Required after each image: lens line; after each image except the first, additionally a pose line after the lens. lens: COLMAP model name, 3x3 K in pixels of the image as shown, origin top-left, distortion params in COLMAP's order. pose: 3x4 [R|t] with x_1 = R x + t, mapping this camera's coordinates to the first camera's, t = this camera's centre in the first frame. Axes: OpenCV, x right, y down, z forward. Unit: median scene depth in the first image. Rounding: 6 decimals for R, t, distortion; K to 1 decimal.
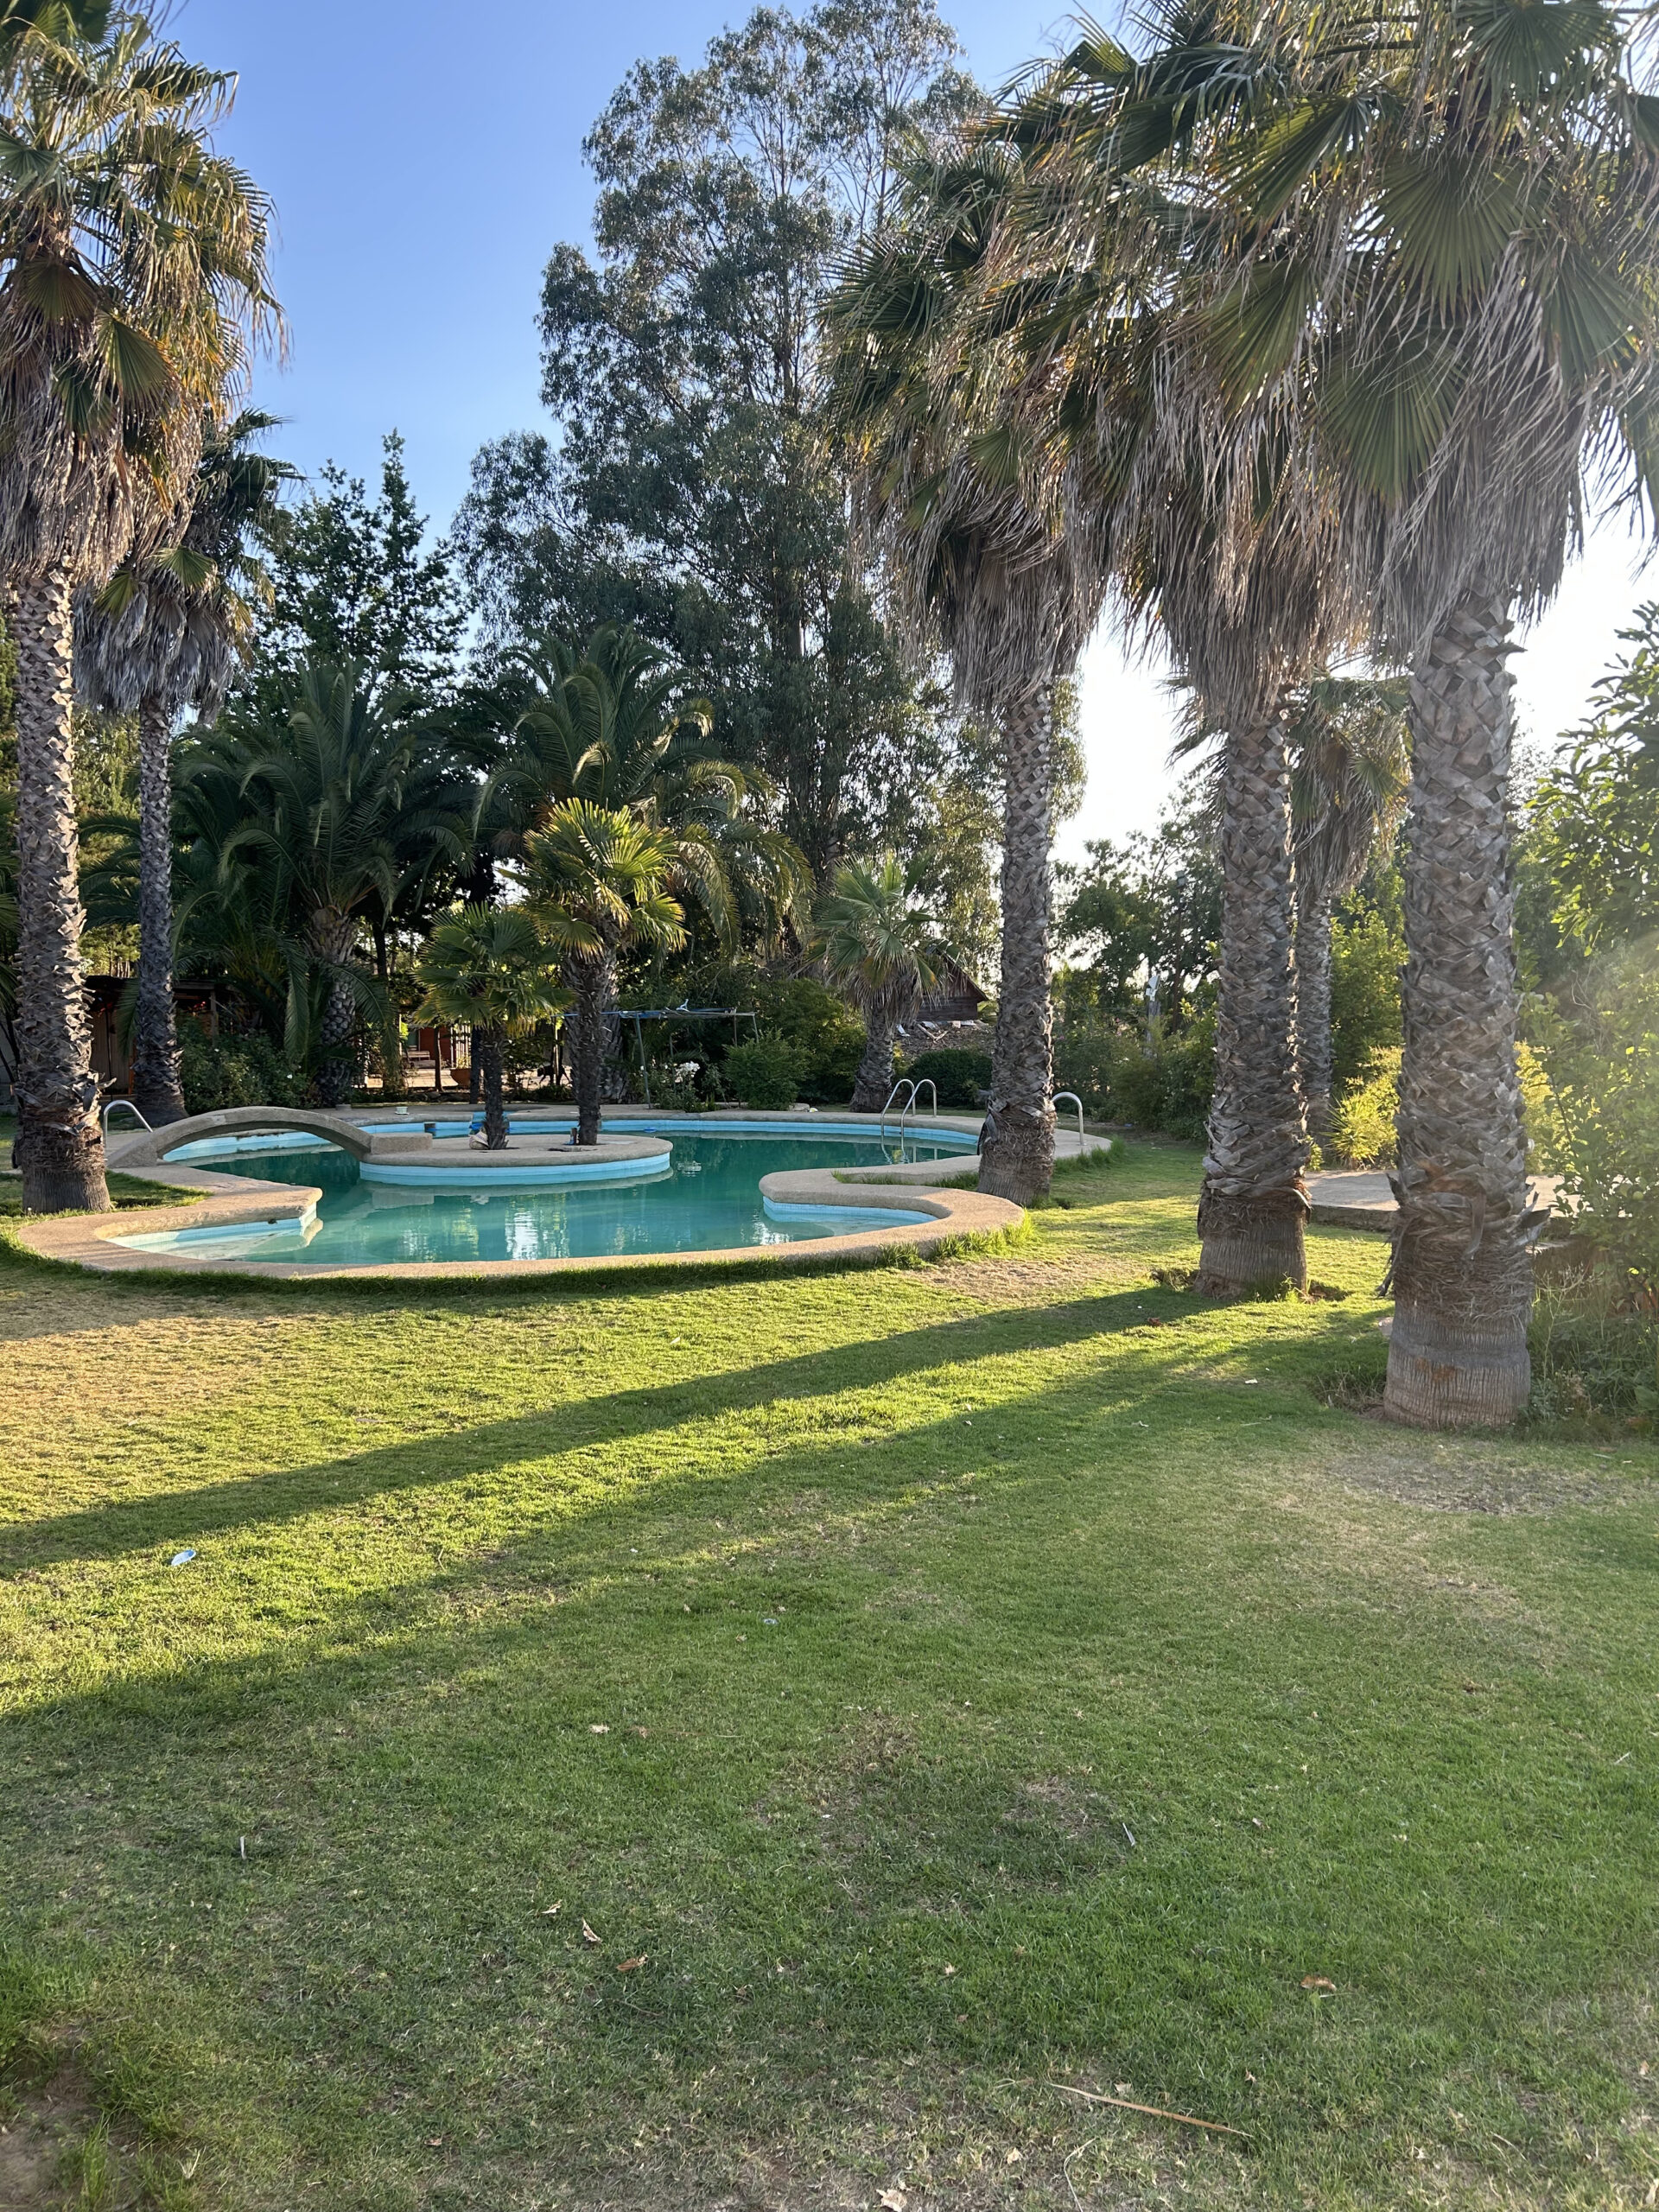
lens RADIAL K [[1695.5, 0, 827.2], [0, 1695.5, 1109.5], [0, 0, 1]] dist [0.048543, -0.062132]
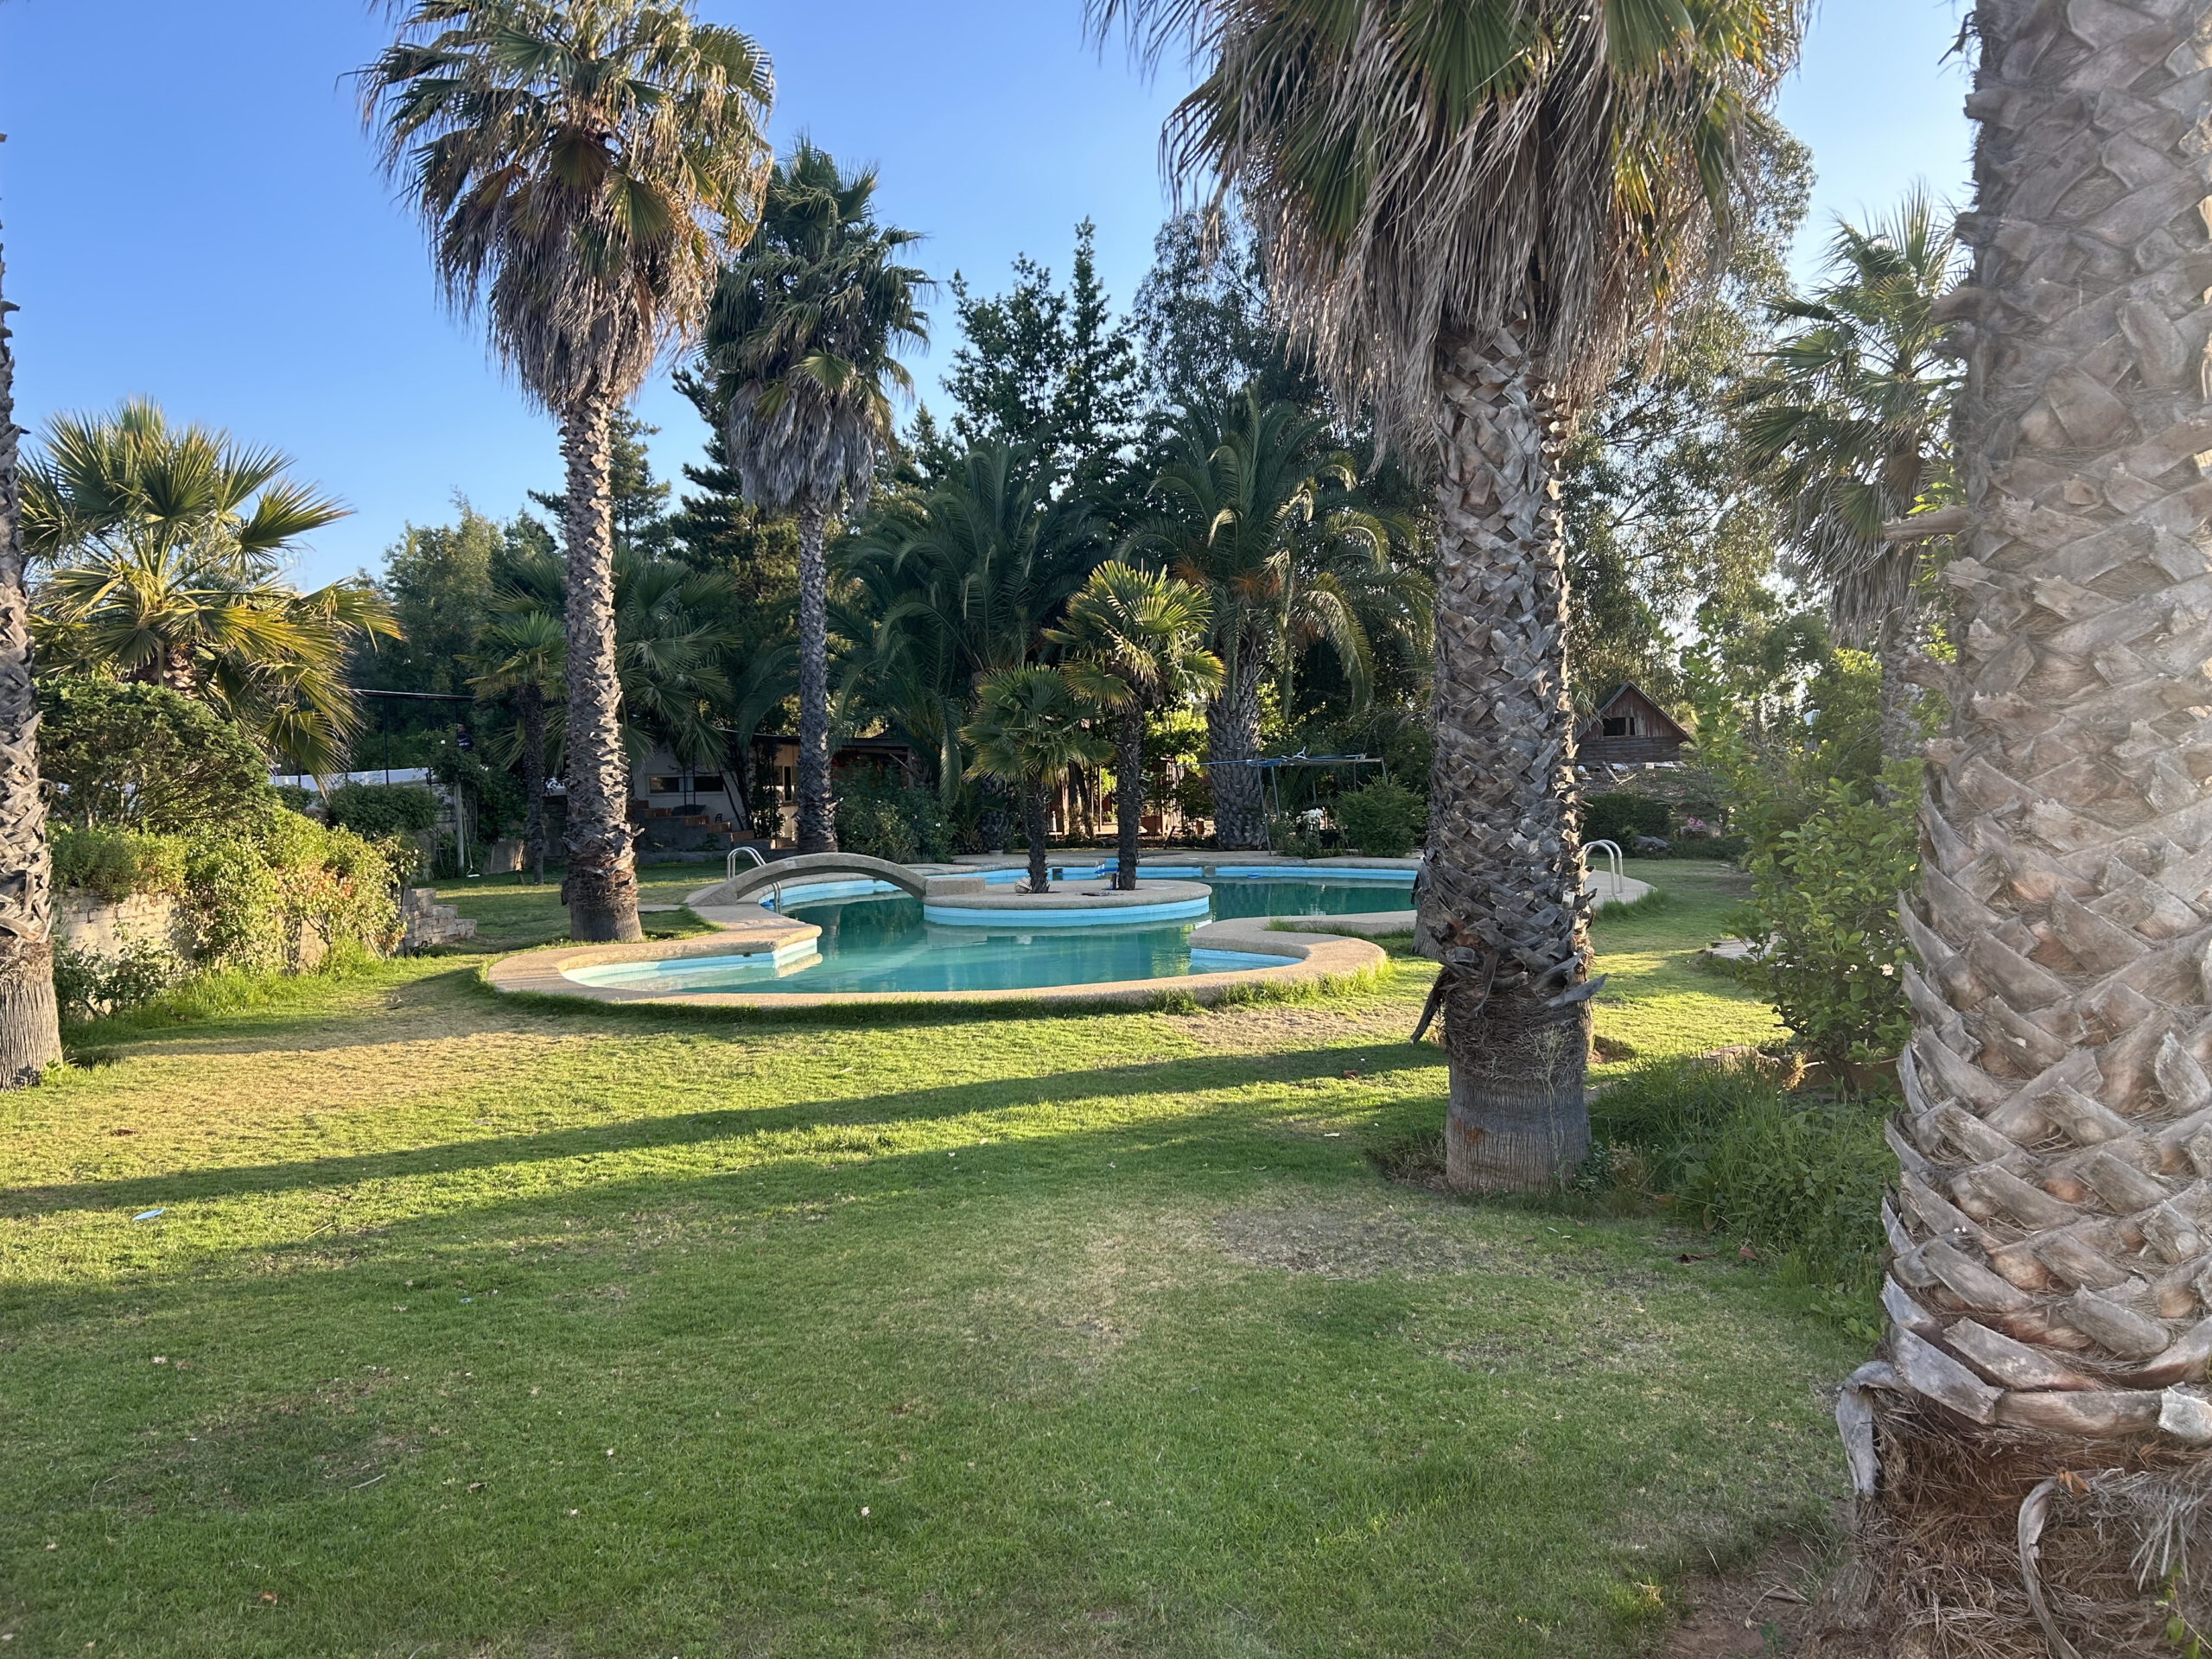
lens RADIAL K [[1695.5, 0, 1117.1], [0, 1695.5, 831.5], [0, 0, 1]] dist [0.048543, -0.062132]
pose [[0.945795, -0.001496, -0.324762, 0.271258], [-0.002947, 0.999909, -0.013188, -0.001941], [0.324752, 0.013430, 0.945704, 0.013493]]
